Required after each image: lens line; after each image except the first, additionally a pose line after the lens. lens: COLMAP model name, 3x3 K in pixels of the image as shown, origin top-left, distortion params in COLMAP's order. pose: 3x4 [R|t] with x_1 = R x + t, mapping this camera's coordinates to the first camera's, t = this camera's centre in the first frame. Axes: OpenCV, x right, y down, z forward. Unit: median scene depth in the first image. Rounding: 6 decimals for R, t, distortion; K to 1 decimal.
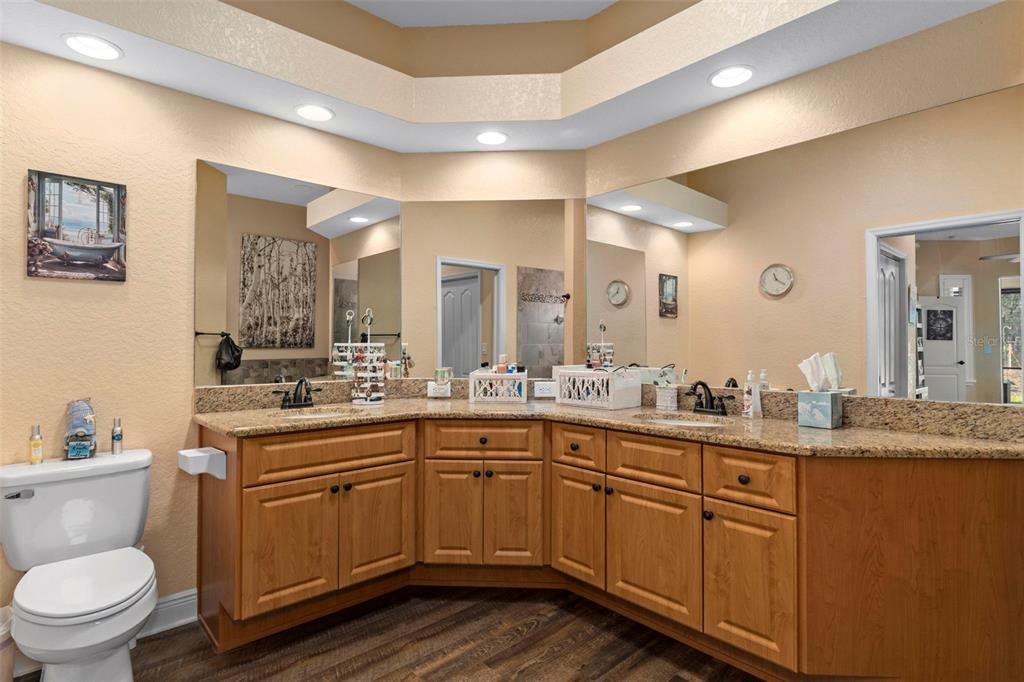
lens RADIAL K [[529.7, 0, 512.0], [0, 529.7, 341.0], [0, 0, 1]] dist [0.012641, 0.000689]
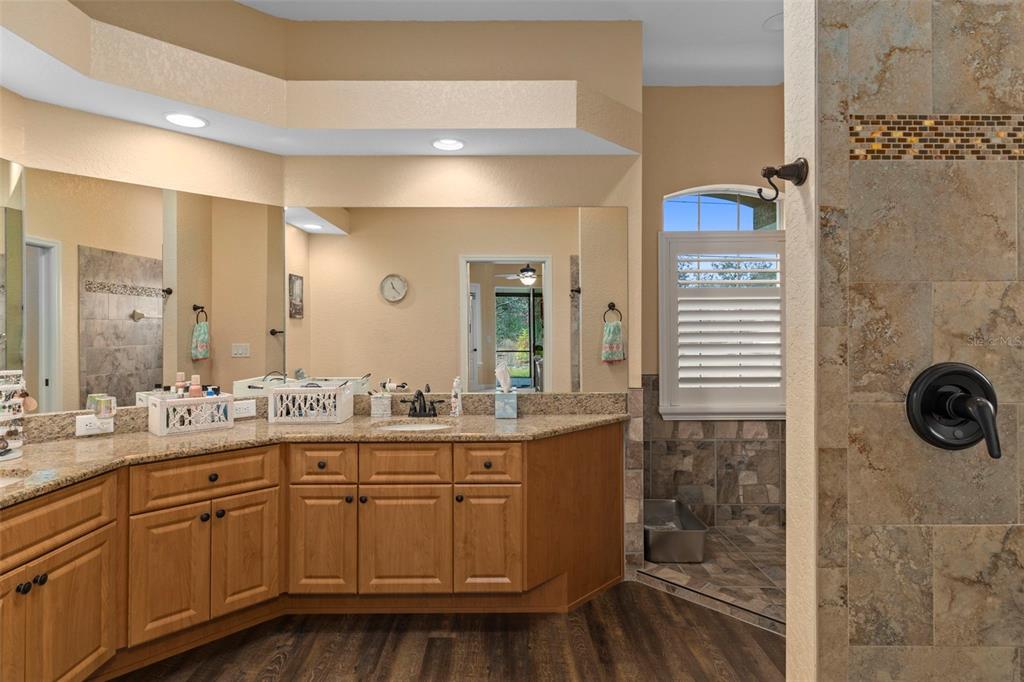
lens RADIAL K [[547.1, 0, 512.7], [0, 547.1, 330.8], [0, 0, 1]] dist [0.016891, 0.000740]
pose [[0.669634, -0.000821, 0.742691, -0.408623], [-0.003784, 0.999983, 0.004517, -0.062104], [-0.742681, -0.005835, 0.669619, 0.024036]]
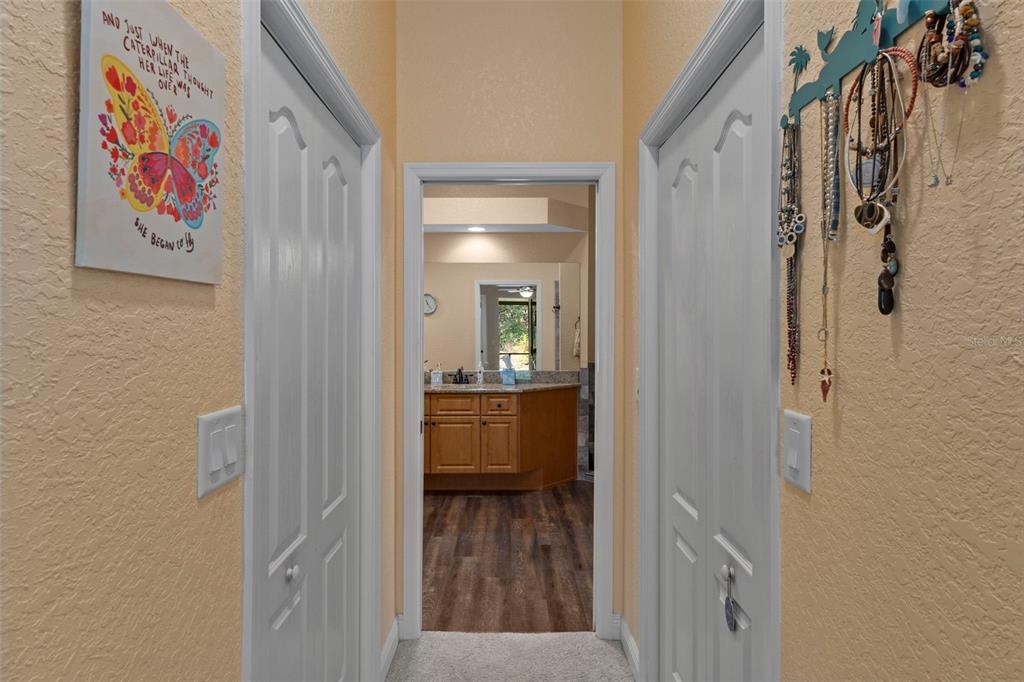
lens RADIAL K [[547.1, 0, 512.7], [0, 547.1, 330.8], [0, 0, 1]] dist [0.016891, 0.000740]
pose [[0.671619, 0.006581, 0.740867, -1.085685], [-0.004900, 0.999978, -0.004441, -0.062389], [-0.740880, -0.000648, 0.671637, -0.594451]]
